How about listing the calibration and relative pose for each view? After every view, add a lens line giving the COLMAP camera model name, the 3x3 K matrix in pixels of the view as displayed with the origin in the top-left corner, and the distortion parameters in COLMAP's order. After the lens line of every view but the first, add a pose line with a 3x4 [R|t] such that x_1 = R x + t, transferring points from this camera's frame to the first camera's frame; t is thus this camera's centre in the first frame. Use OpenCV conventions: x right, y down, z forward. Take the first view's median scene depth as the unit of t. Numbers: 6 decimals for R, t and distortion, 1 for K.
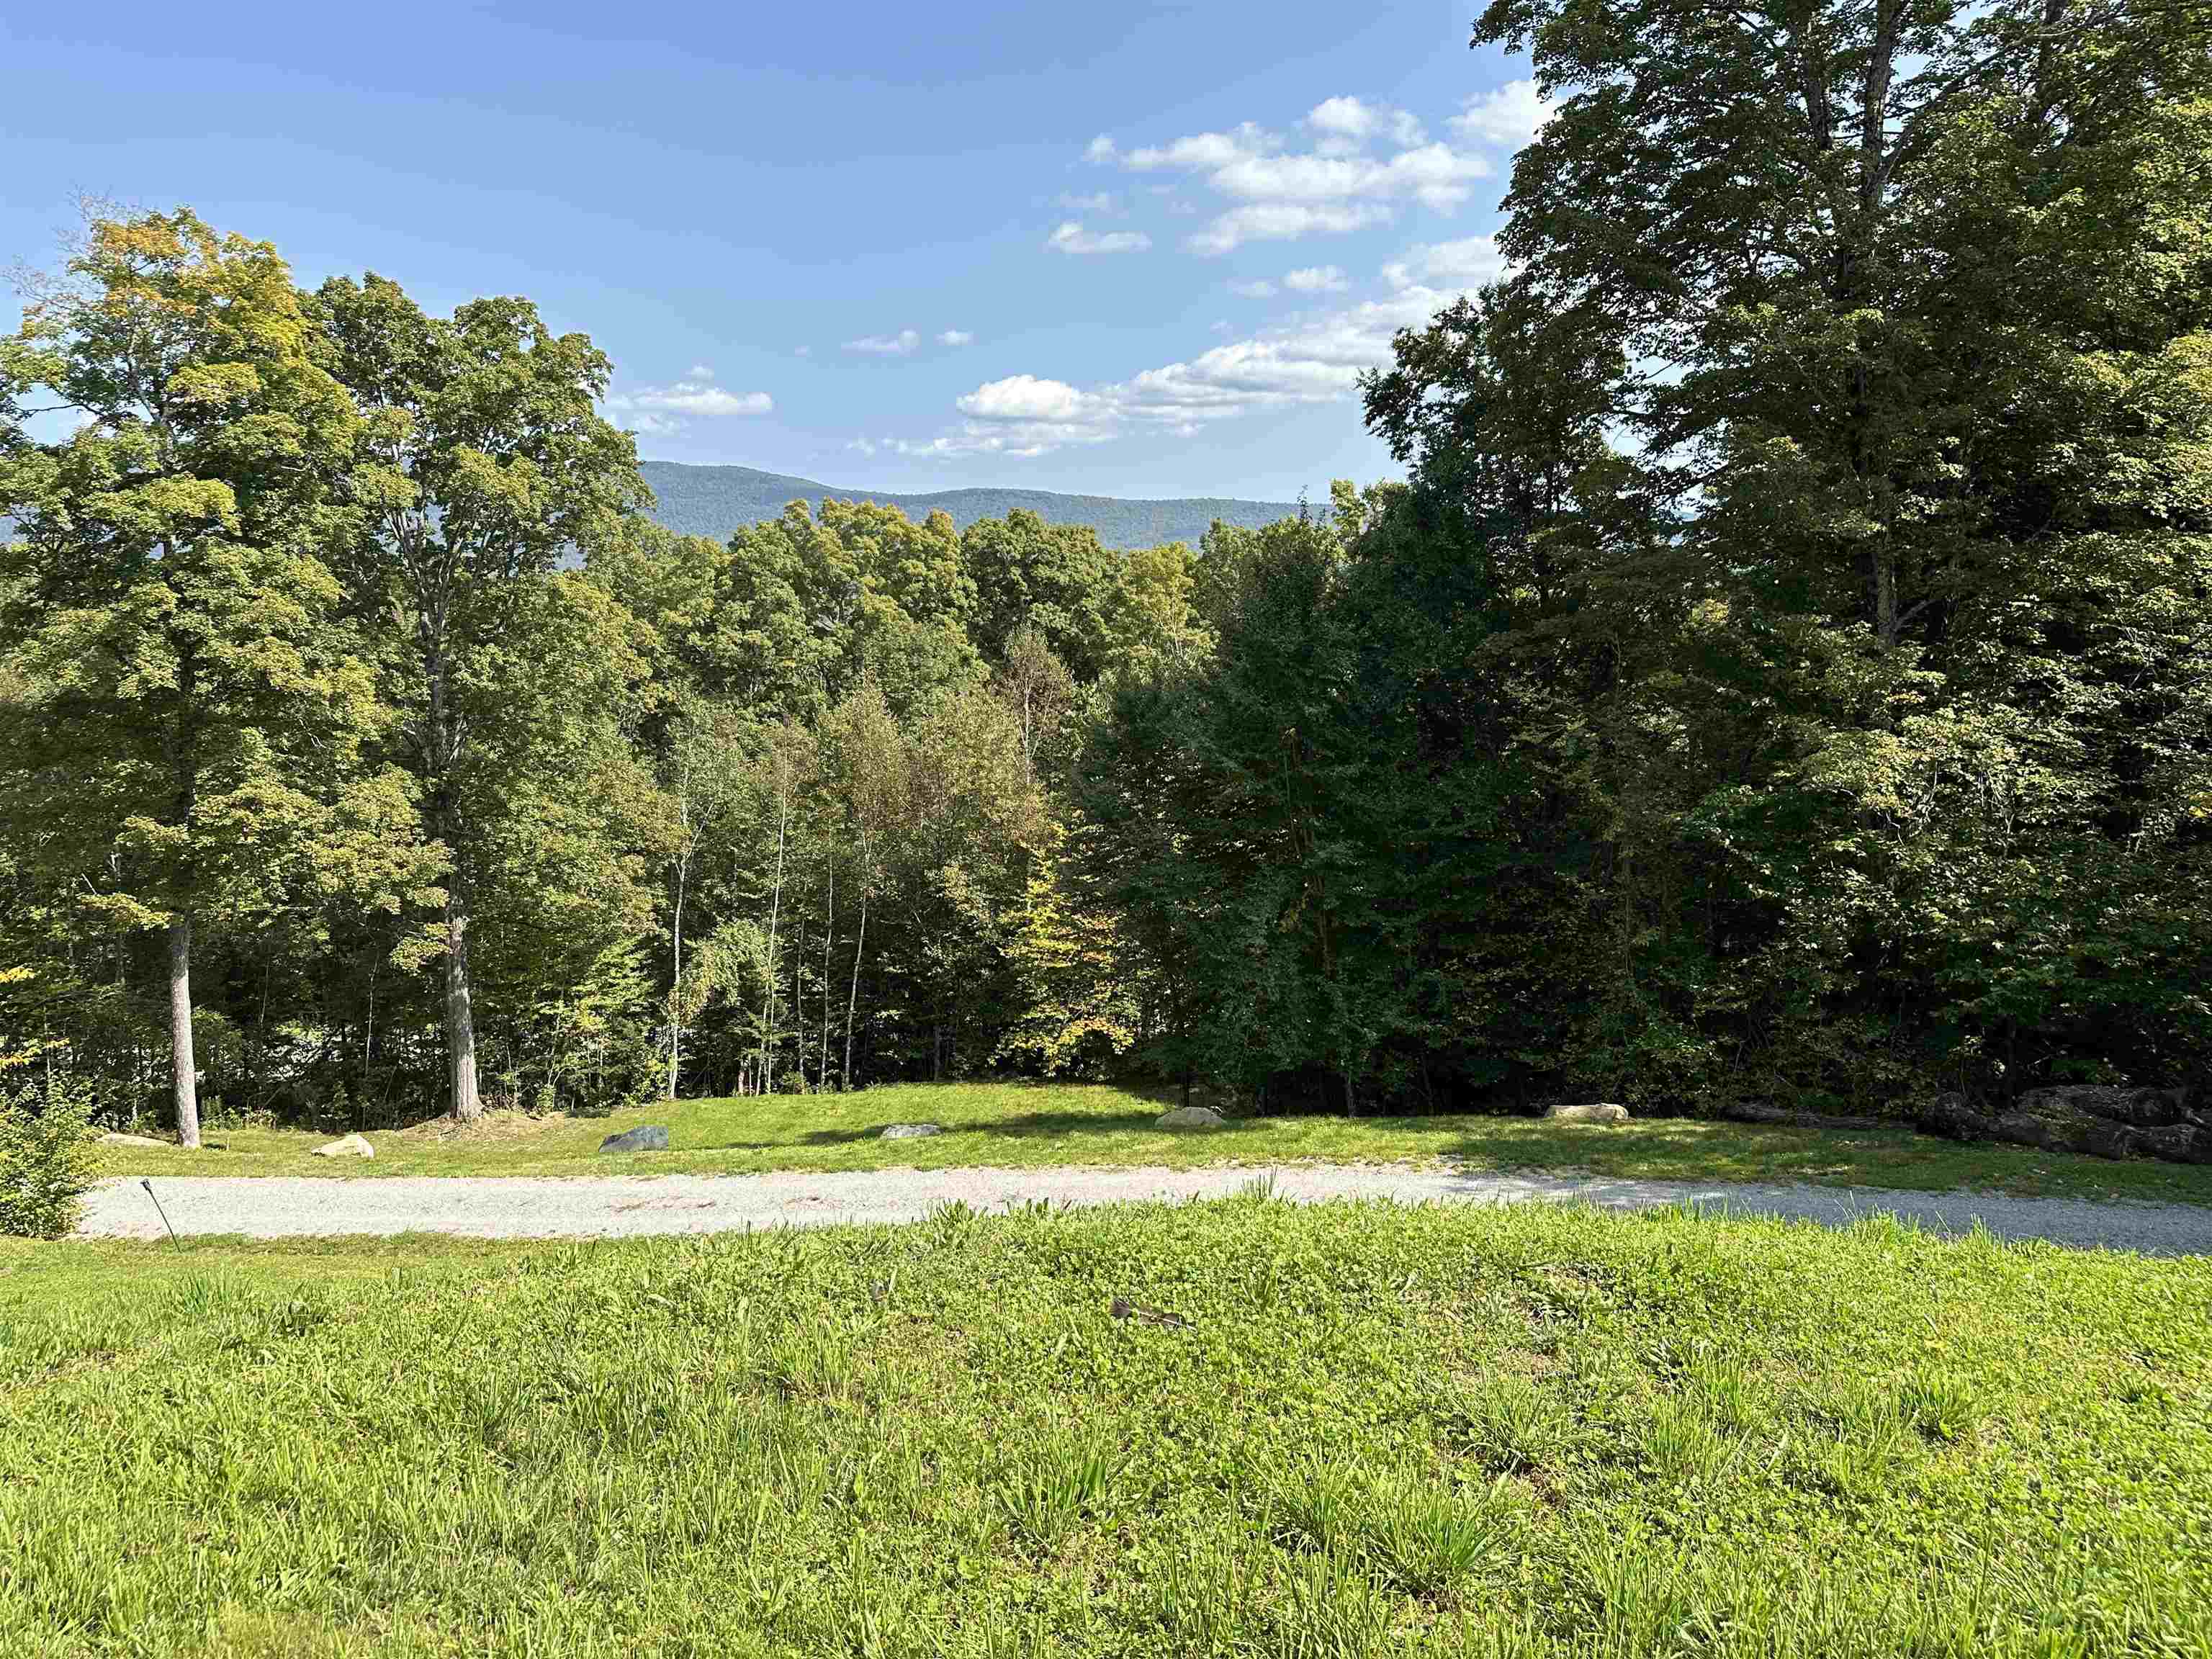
lens RADIAL K [[1528.3, 0, 1106.0], [0, 1528.3, 829.5], [0, 0, 1]] dist [0.103536, -0.151549]
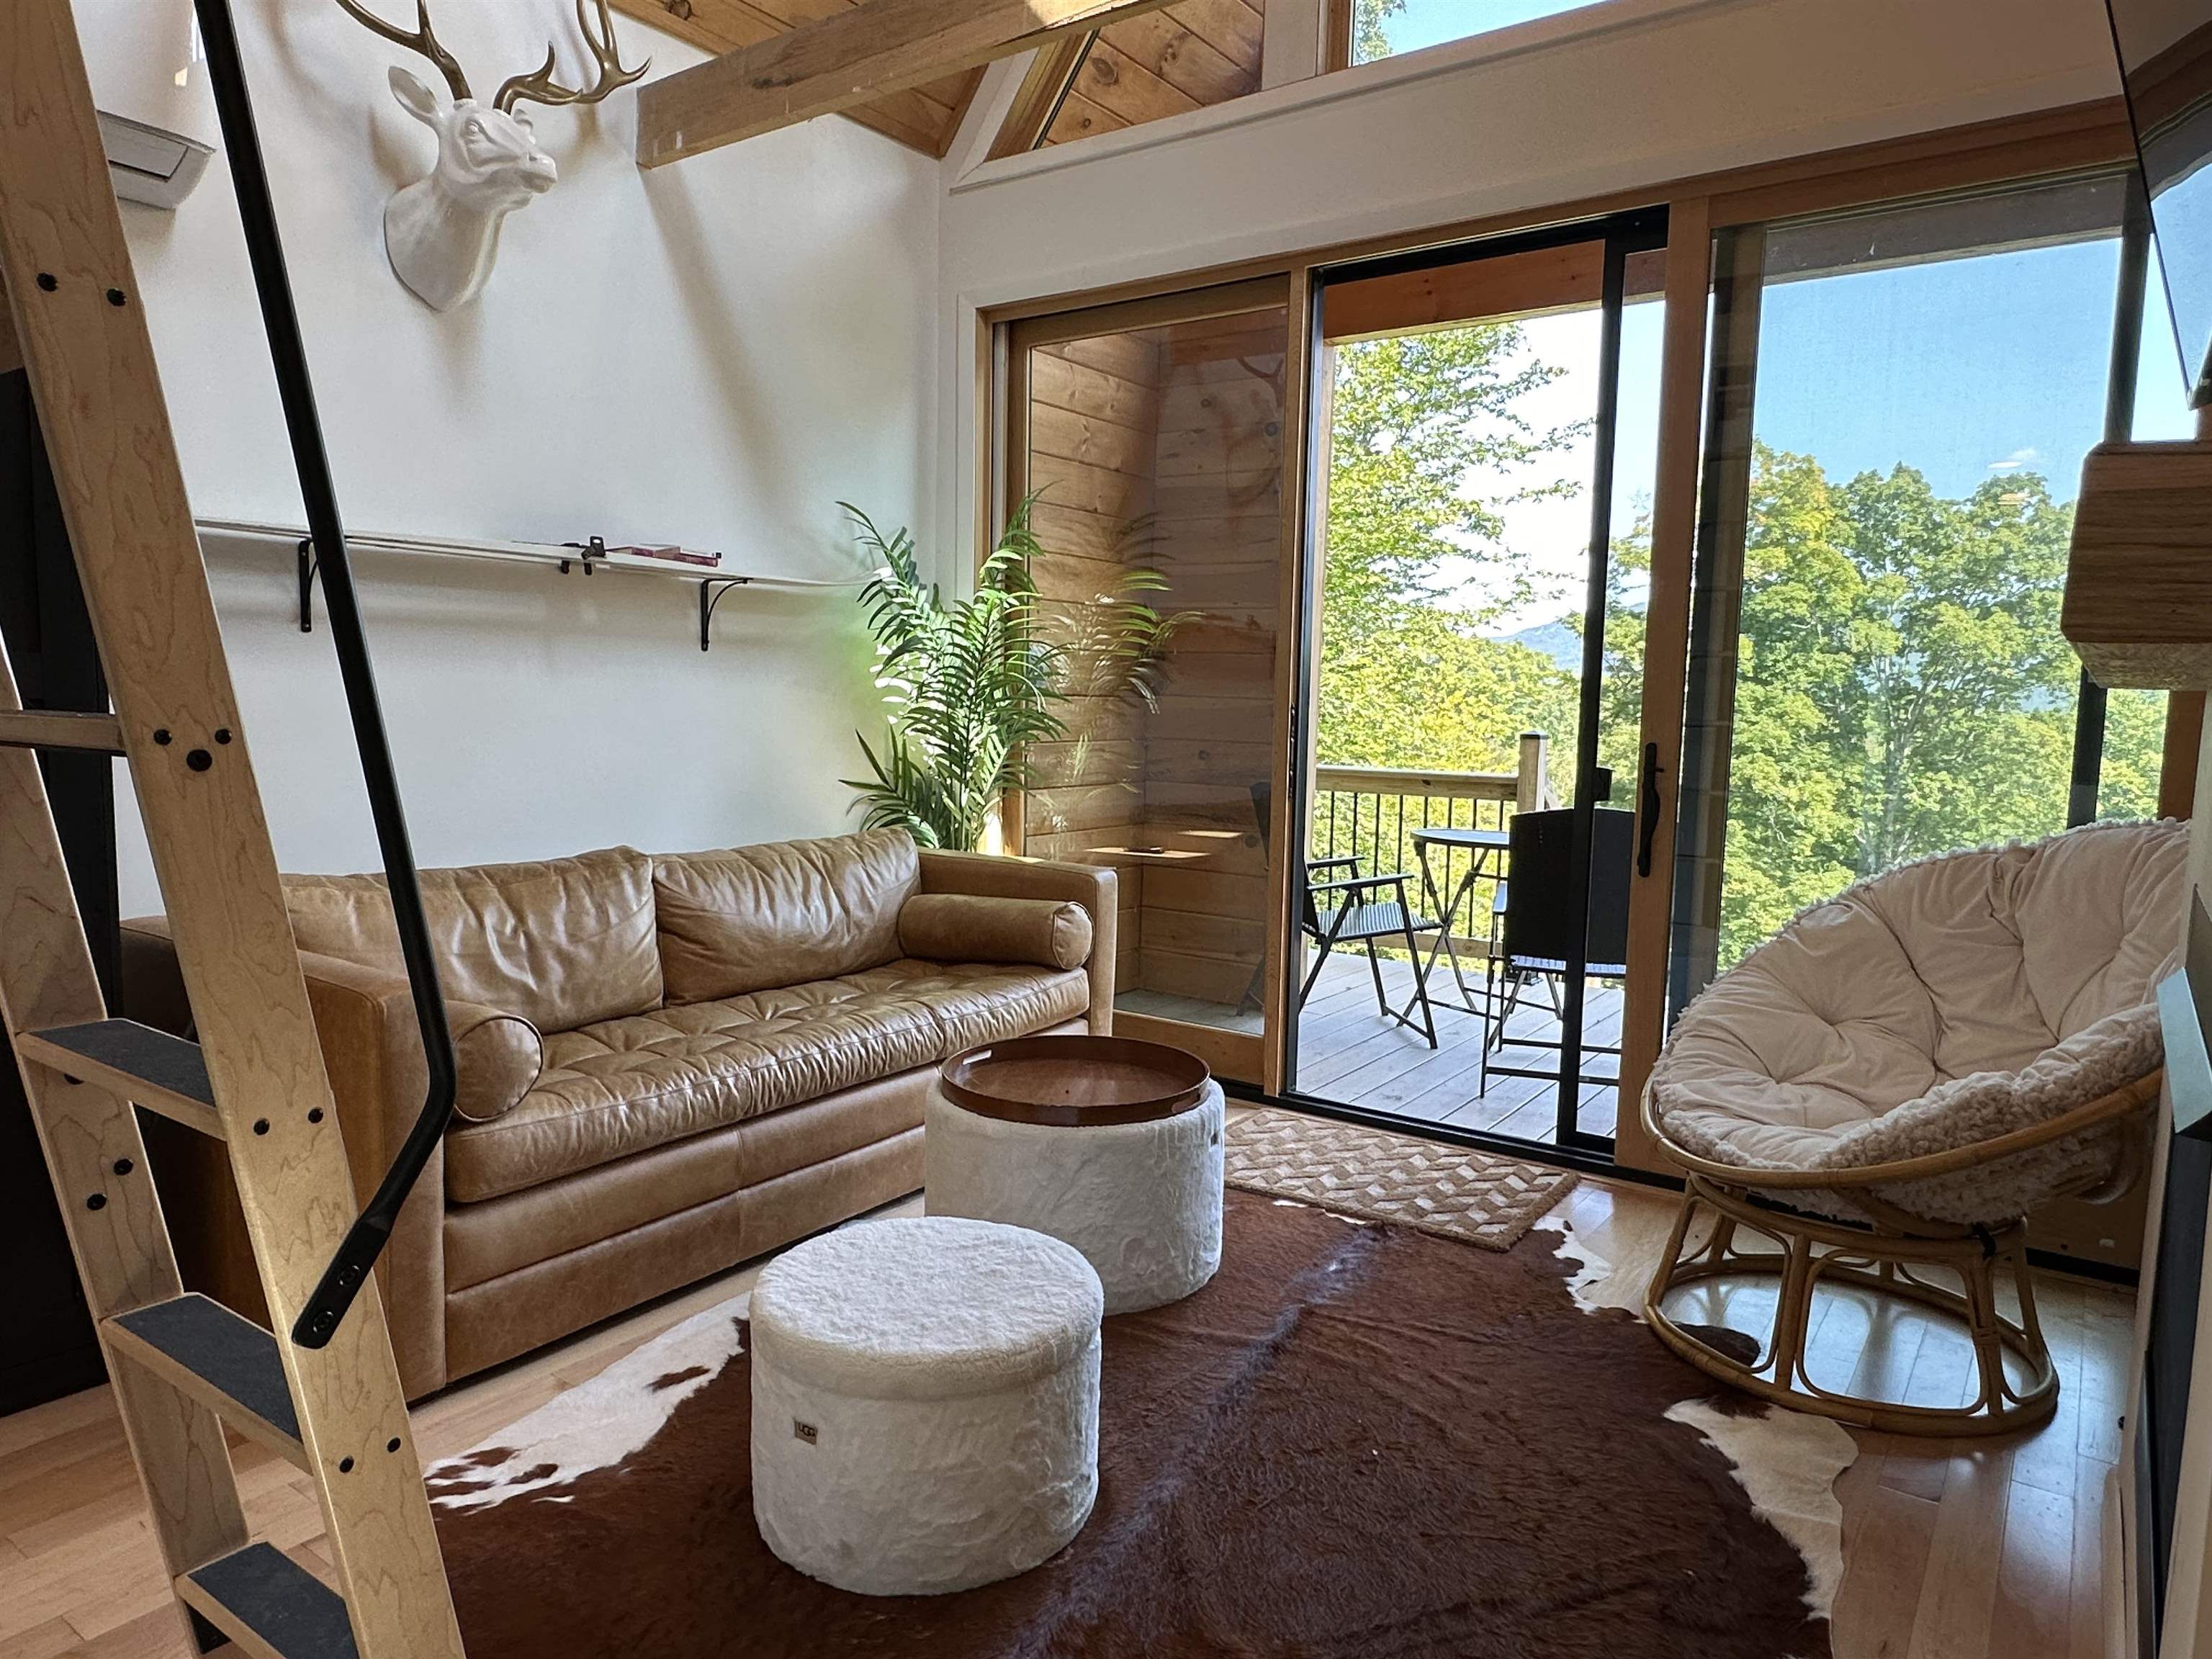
lens RADIAL K [[1401.2, 0, 1106.0], [0, 1401.2, 829.5], [0, 0, 1]] dist [0.002580, 0.000030]
pose [[0.590632, 0.110092, -0.799396, 0.077973], [-0.169218, 0.985521, 0.010698, 0.017756], [0.788999, 0.128954, 0.600710, -0.119655]]
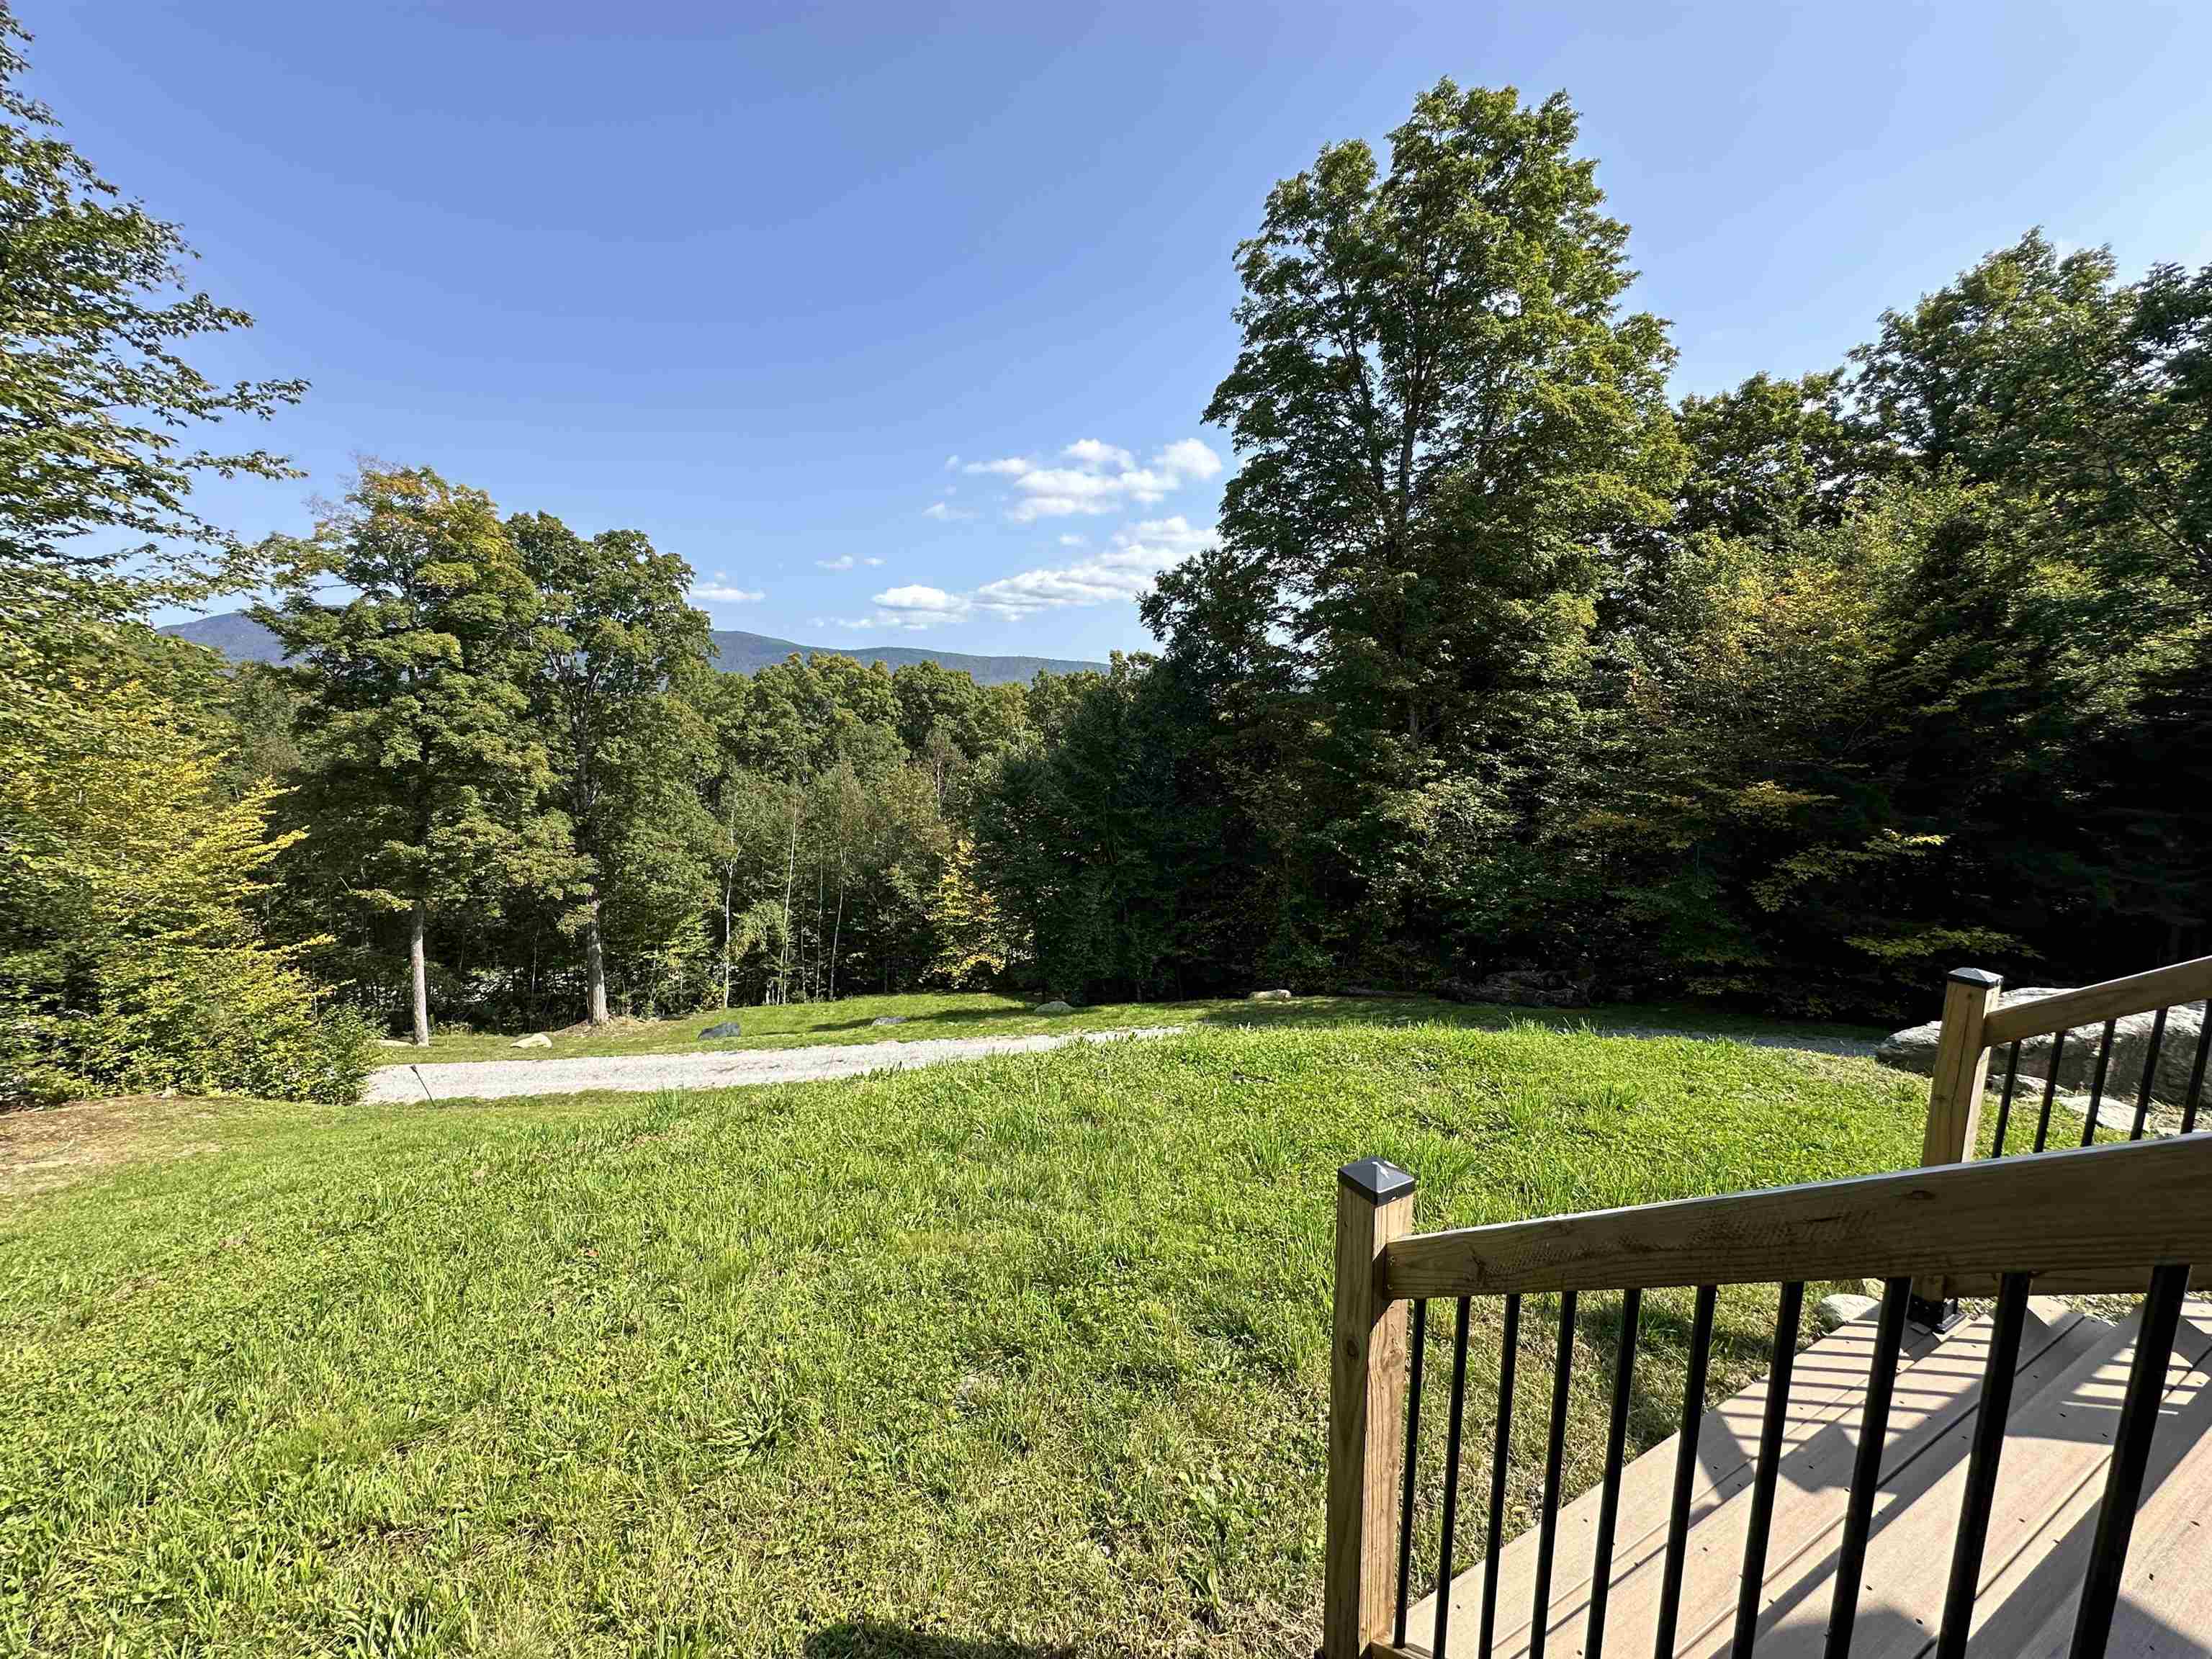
lens RADIAL K [[880.0, 0, 1099.9], [0, 880.0, 826.3], [0, 0, 1]] dist [0.000033, 0.000192]
pose [[0.987975, -0.003504, 0.154571, -0.034077], [0.006852, 0.999753, -0.021128, 0.000926], [-0.154459, 0.021933, 0.987756, -0.010870]]
